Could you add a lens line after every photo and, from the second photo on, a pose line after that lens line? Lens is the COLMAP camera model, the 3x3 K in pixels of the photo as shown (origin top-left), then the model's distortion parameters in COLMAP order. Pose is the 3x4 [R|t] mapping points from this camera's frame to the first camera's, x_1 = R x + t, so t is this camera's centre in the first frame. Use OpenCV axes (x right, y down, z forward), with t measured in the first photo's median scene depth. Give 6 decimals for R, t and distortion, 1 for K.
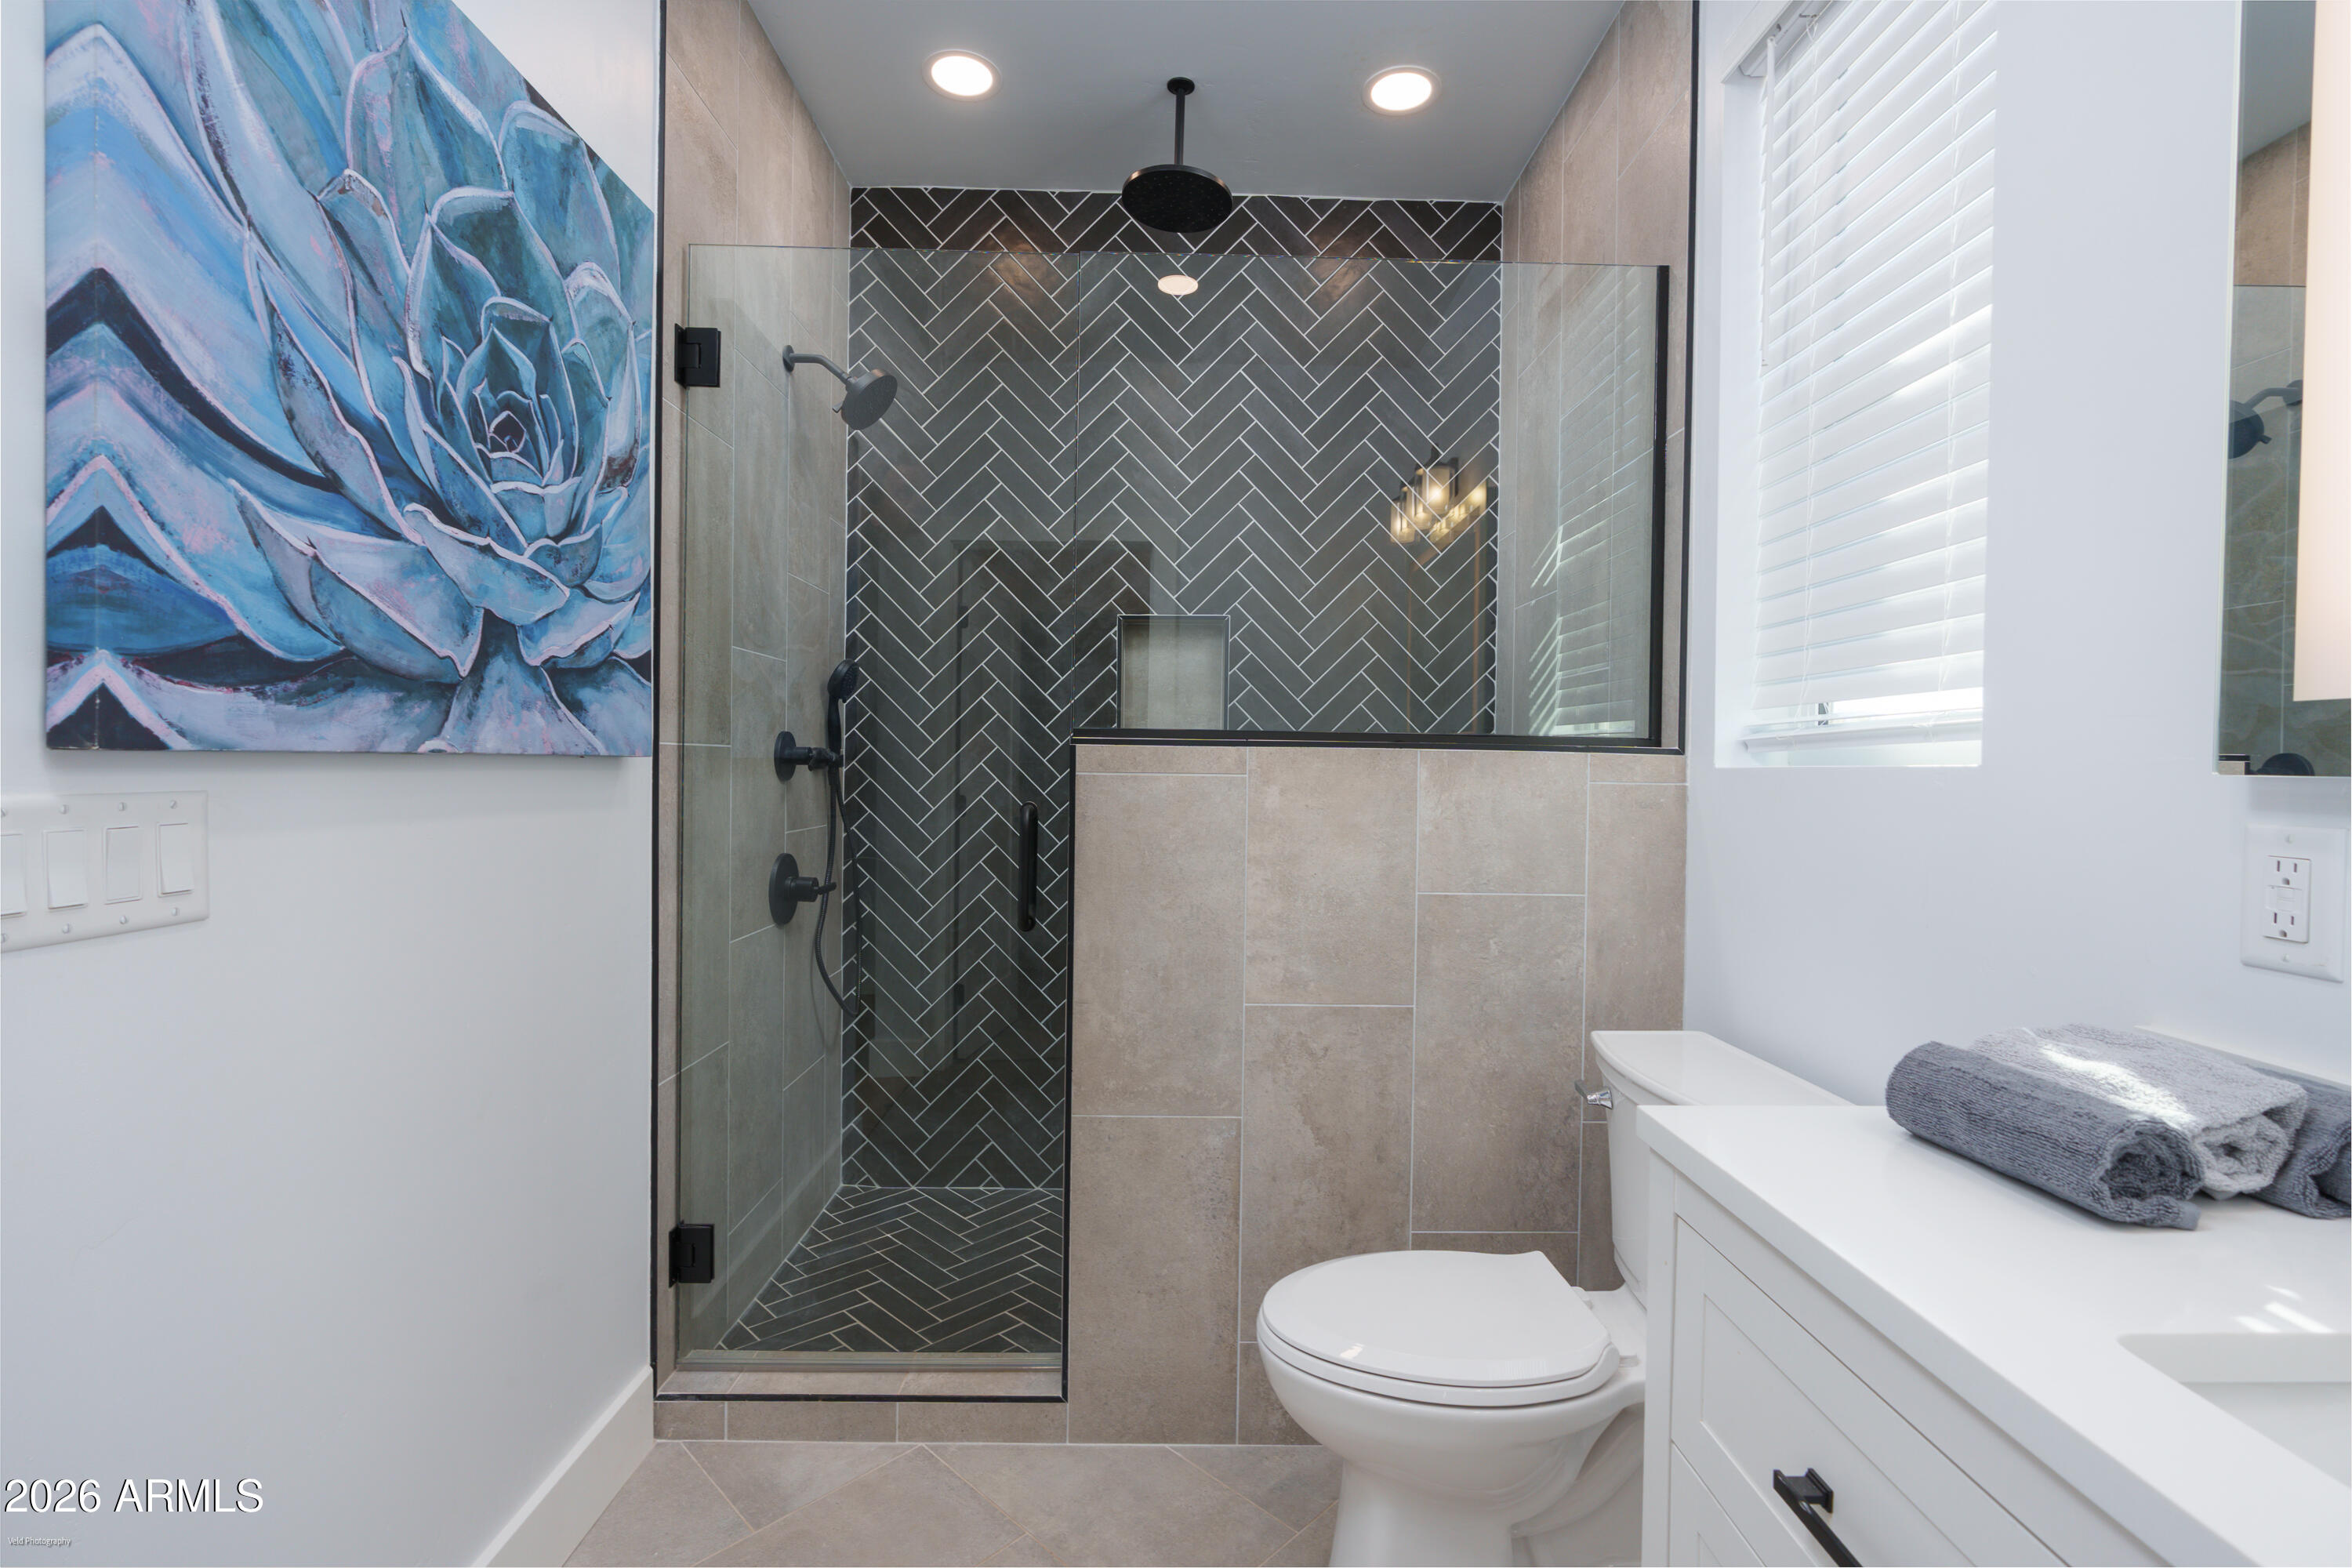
lens RADIAL K [[1053.1, 0, 1190.6], [0, 1053.1, 776.7], [0, 0, 1]] dist [-0.003547, 0.000796]
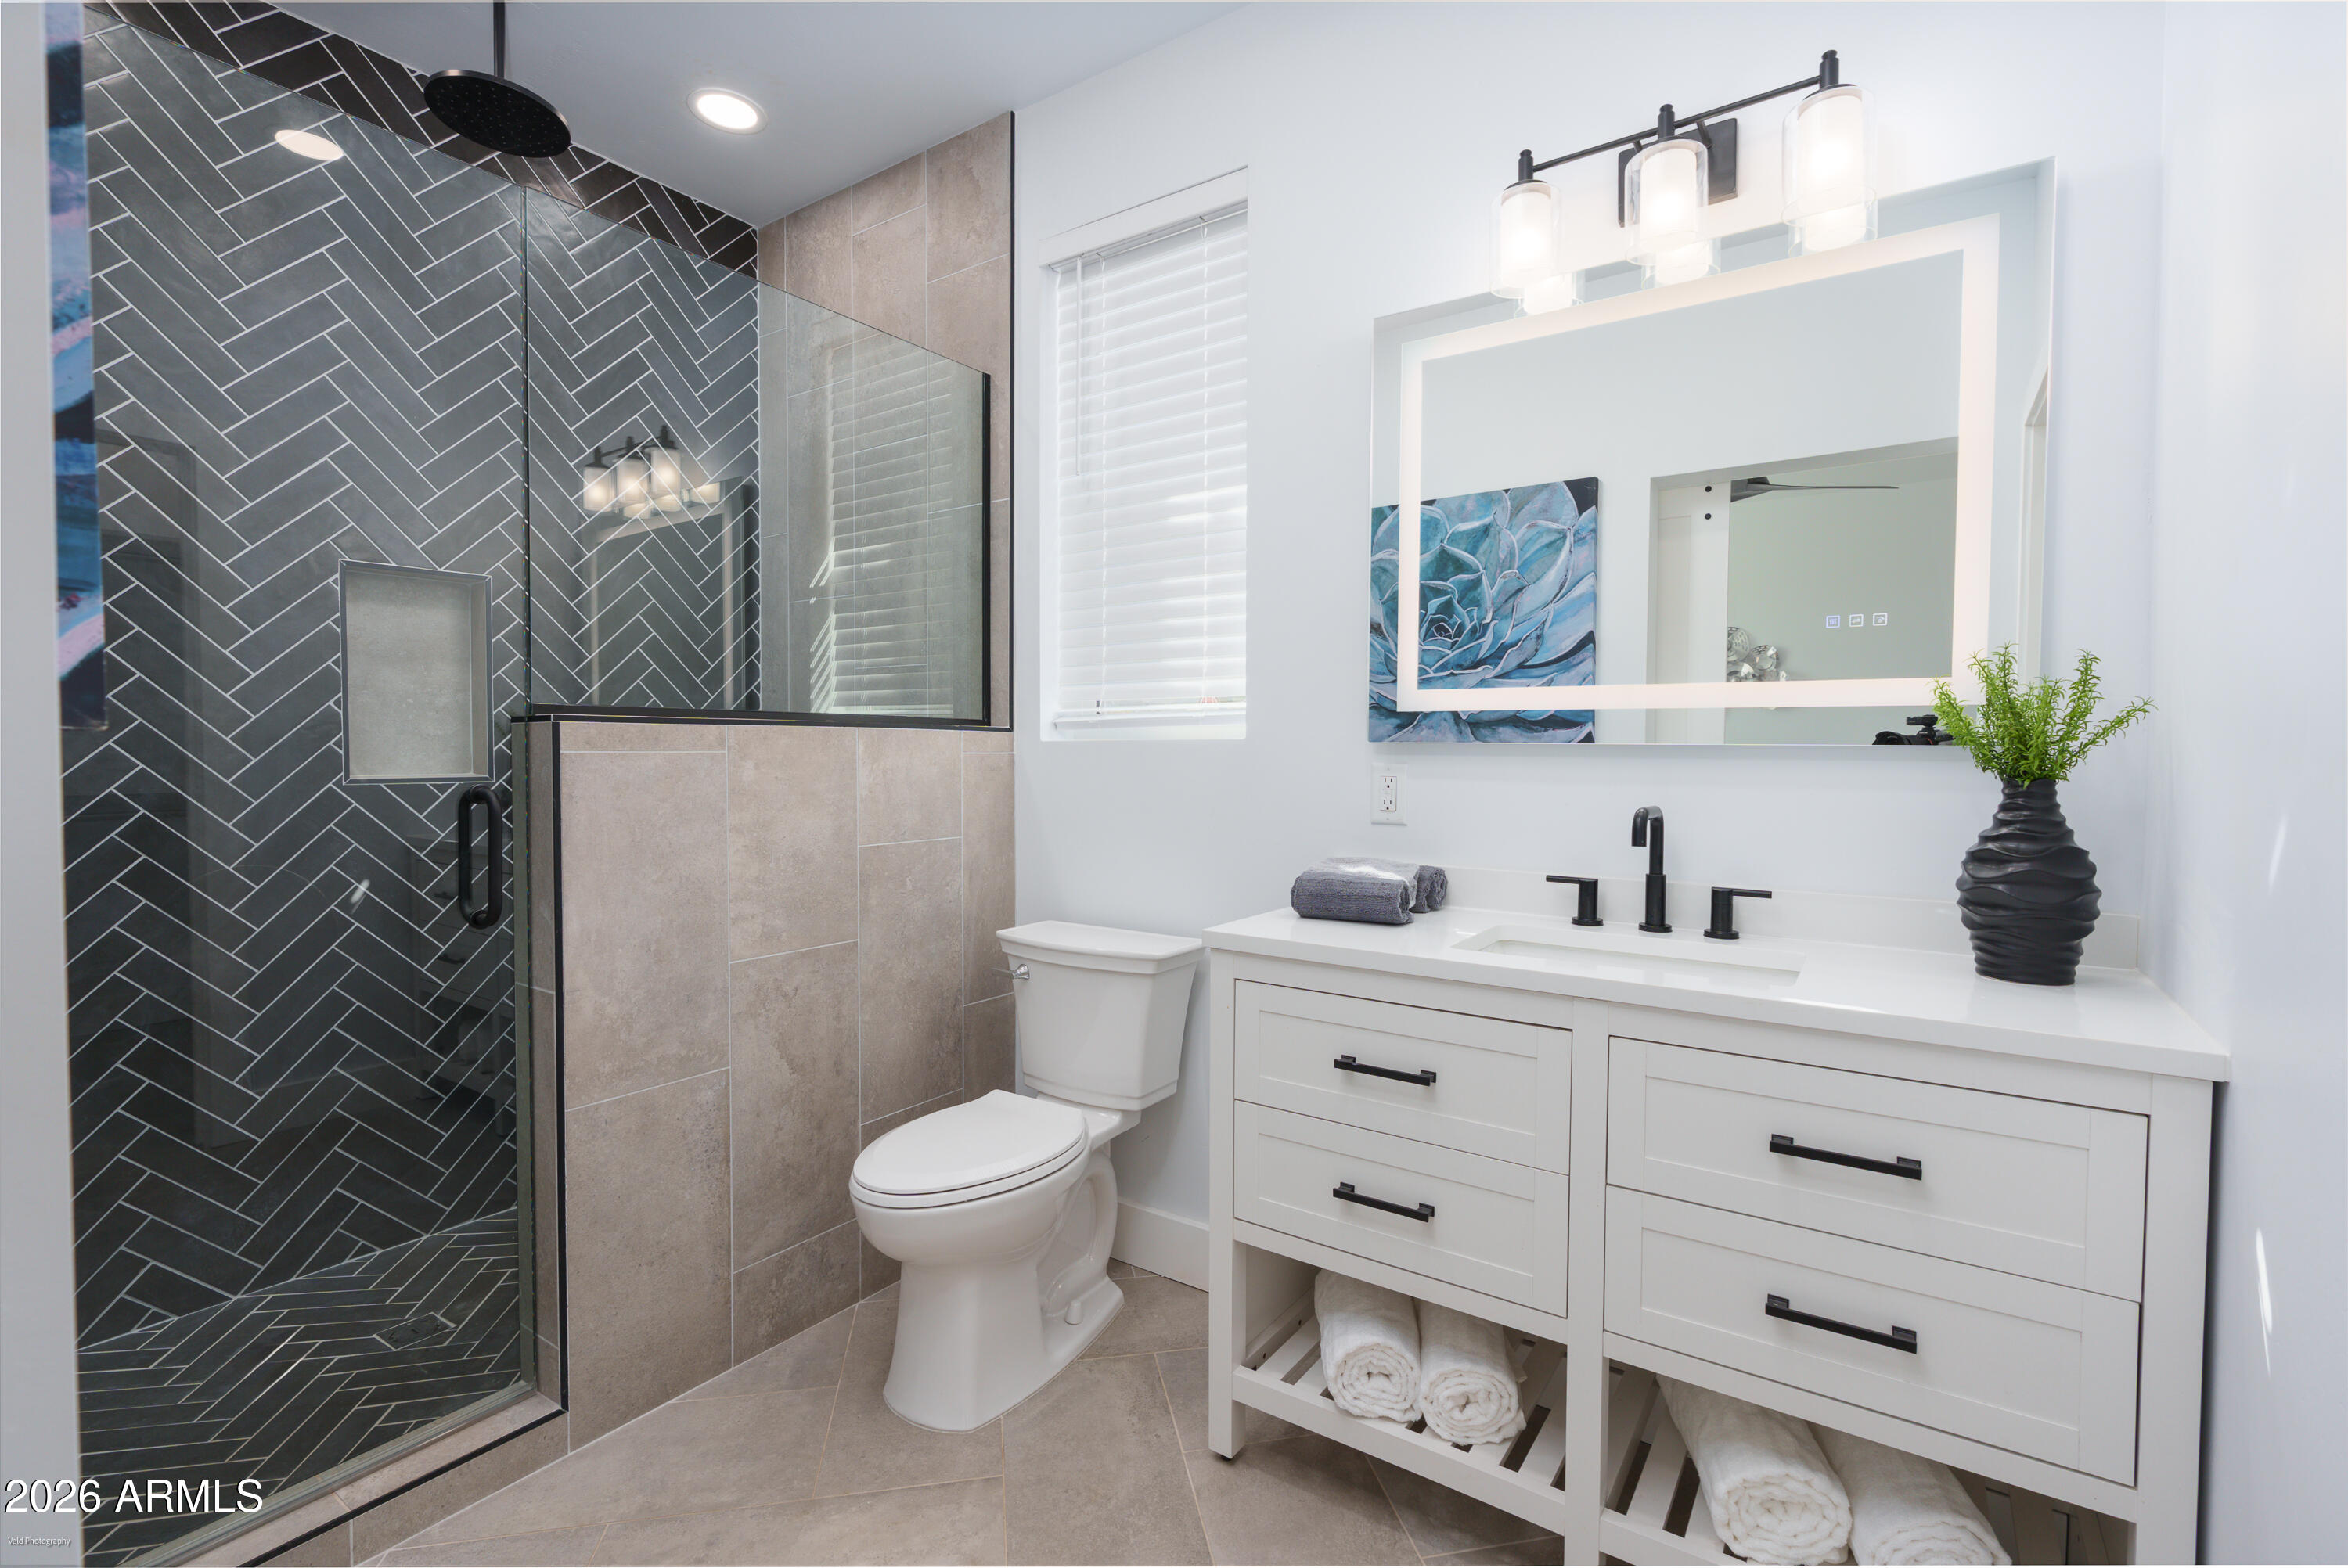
lens RADIAL K [[1069.5, 0, 1168.8], [0, 1069.5, 771.0], [0, 0, 1]] dist [0.011392, 0.000647]
pose [[0.588306, -0.030934, 0.808047, -0.568026], [0.015412, 0.999515, 0.027043, -0.004006], [-0.808492, -0.003456, 0.588497, -0.014050]]
